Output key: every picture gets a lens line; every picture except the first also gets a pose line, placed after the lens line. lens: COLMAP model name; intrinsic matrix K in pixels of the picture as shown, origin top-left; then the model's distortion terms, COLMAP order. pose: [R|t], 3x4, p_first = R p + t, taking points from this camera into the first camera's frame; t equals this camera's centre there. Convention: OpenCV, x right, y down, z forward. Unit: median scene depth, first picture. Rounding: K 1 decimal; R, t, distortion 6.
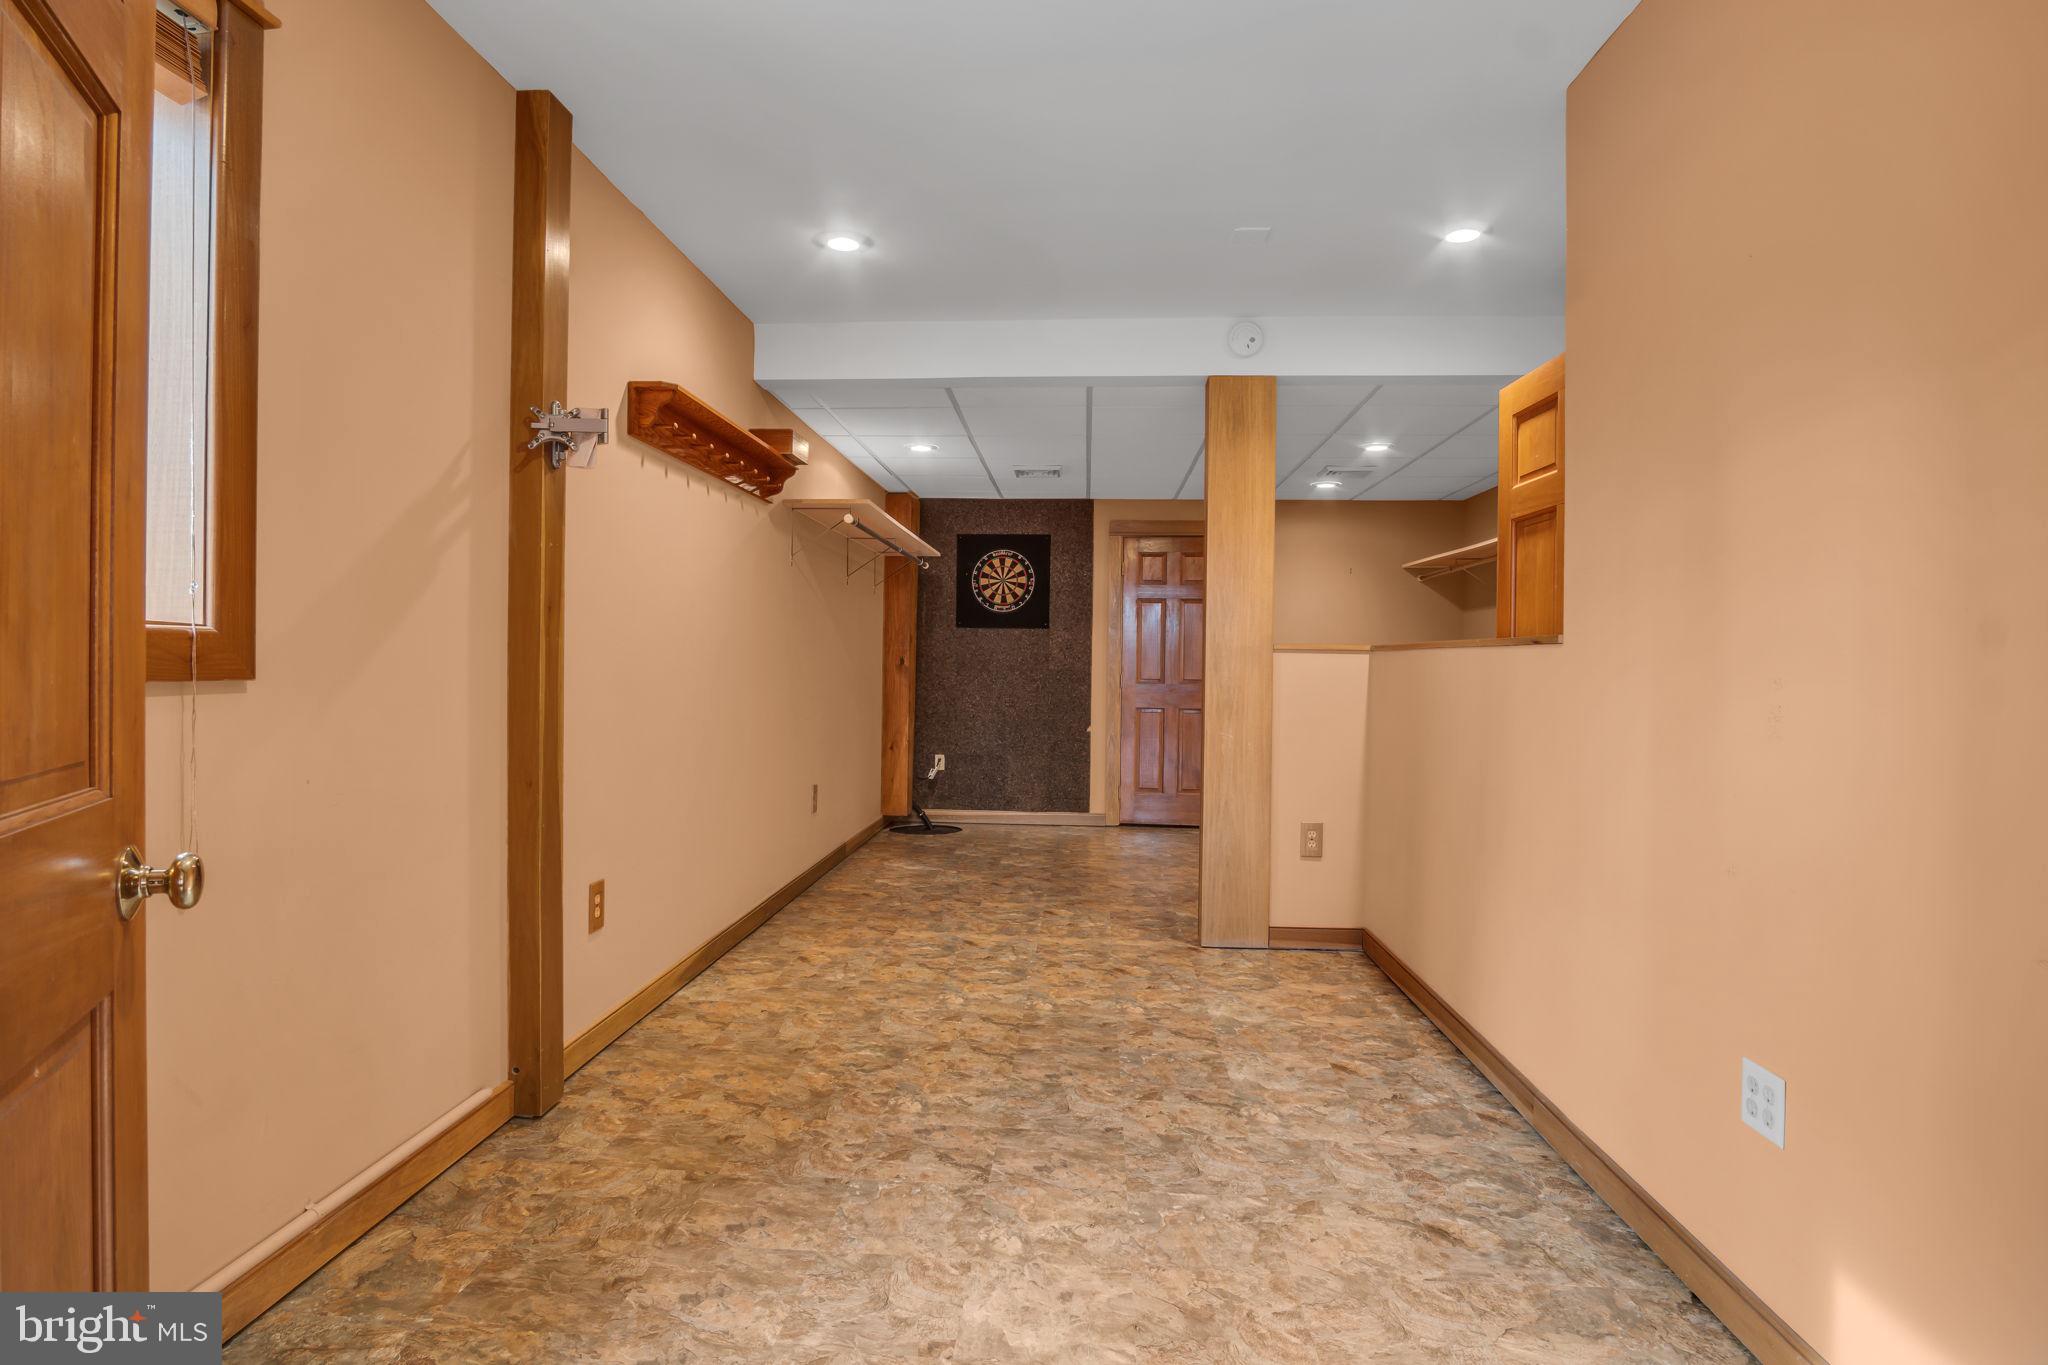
lens RADIAL K [[1100.6, 0, 1012.4], [0, 1100.6, 666.8], [0, 0, 1]] dist [-0.023491, 0.001430]
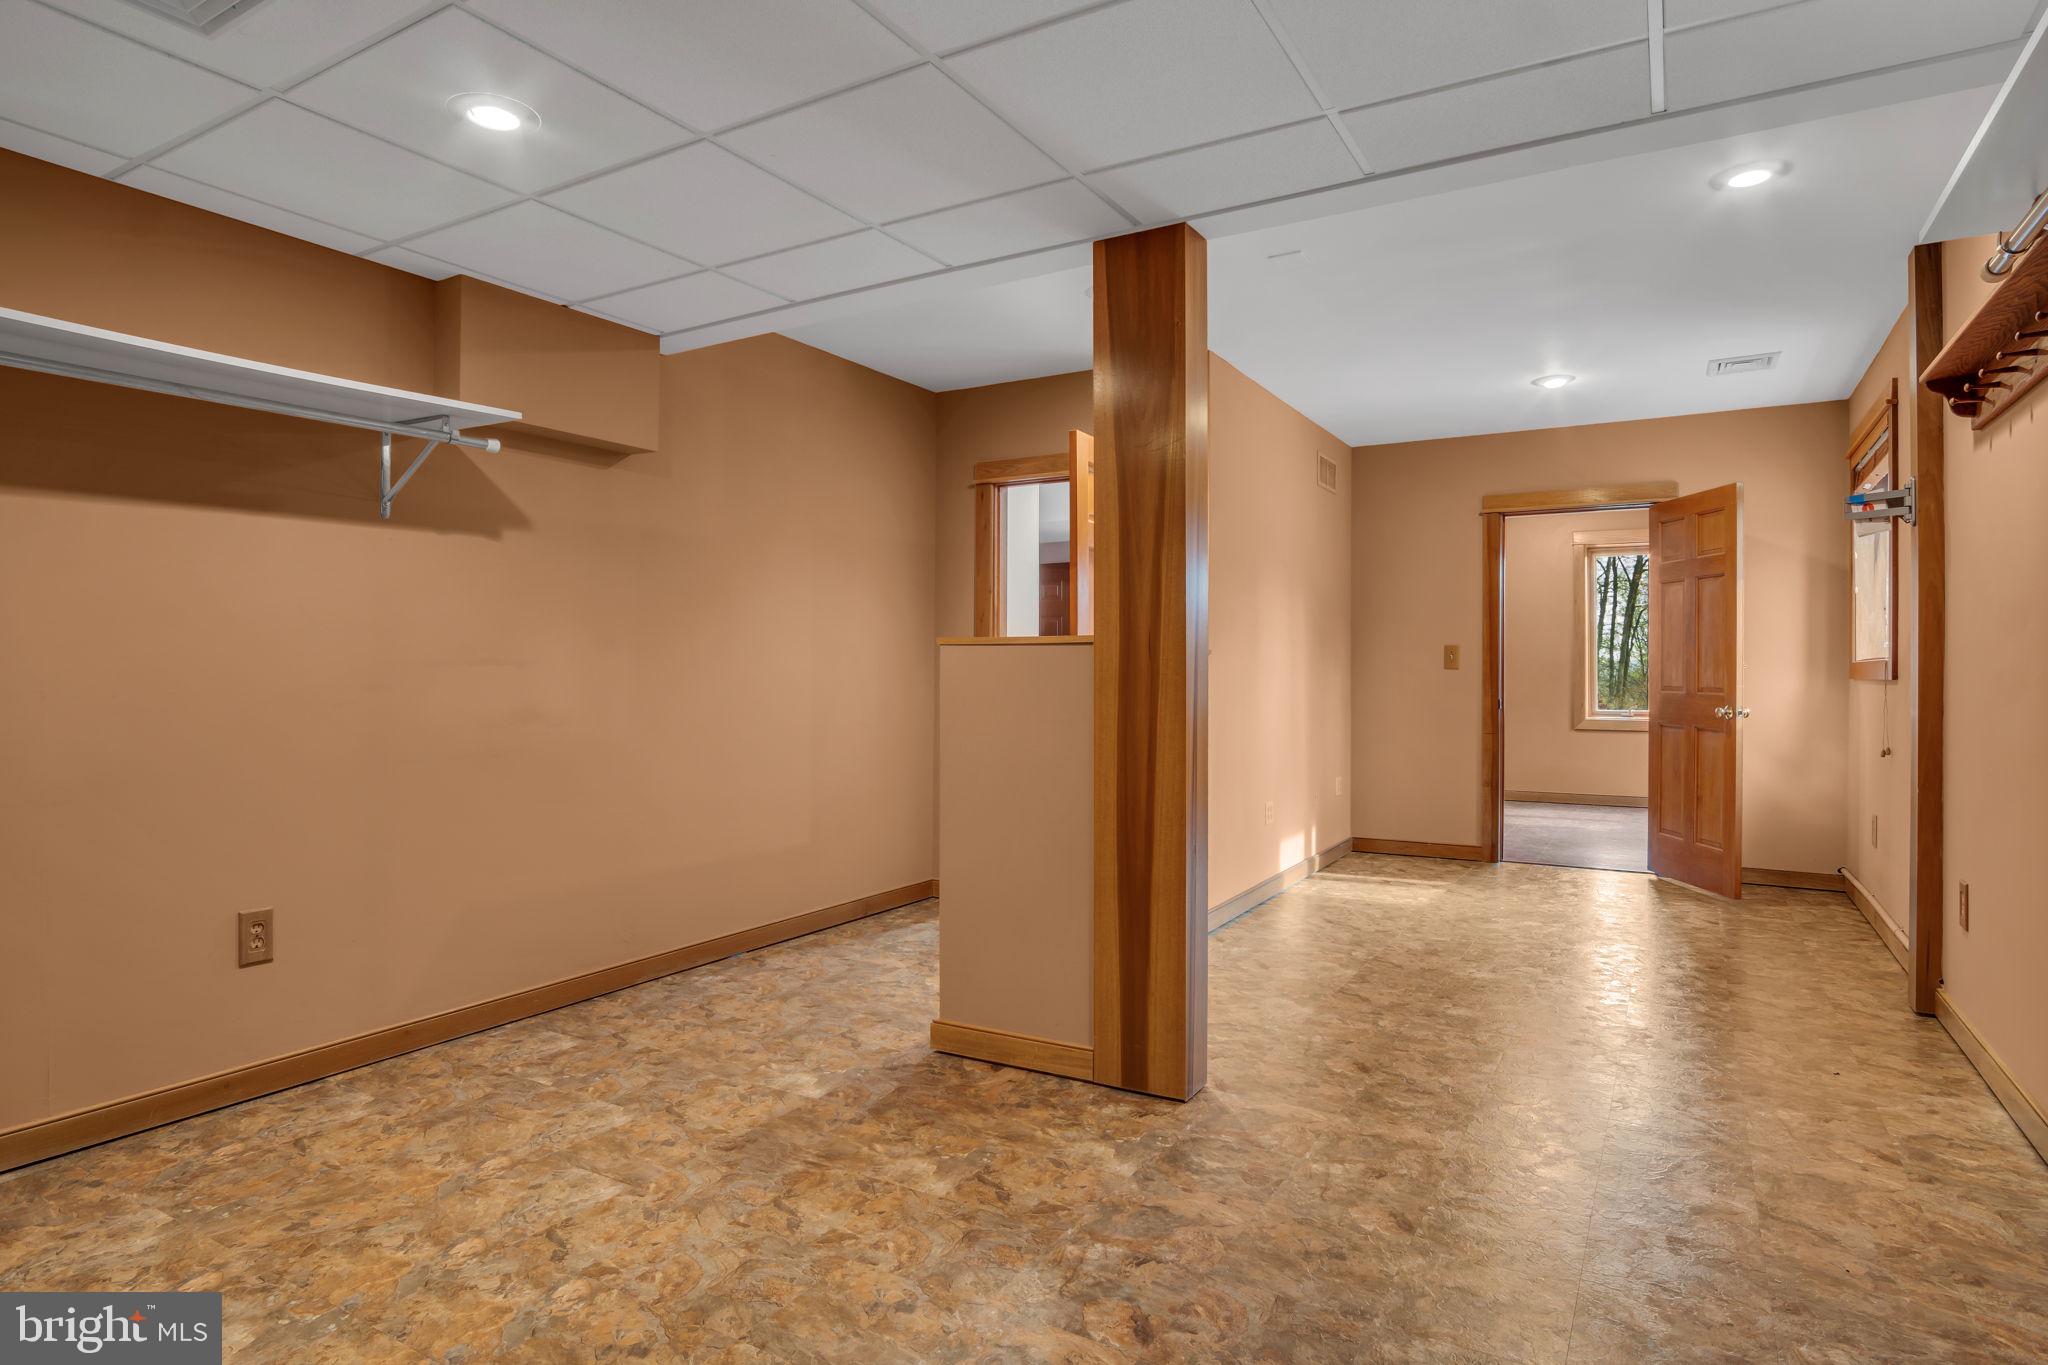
lens RADIAL K [[1100.6, 0, 1012.4], [0, 1100.6, 666.8], [0, 0, 1]] dist [-0.023491, 0.001430]
pose [[-0.888137, -0.008764, 0.459496, -0.033542], [-0.008514, 0.999960, 0.002616, -0.004587], [-0.459500, -0.001588, -0.888176, 1.823660]]
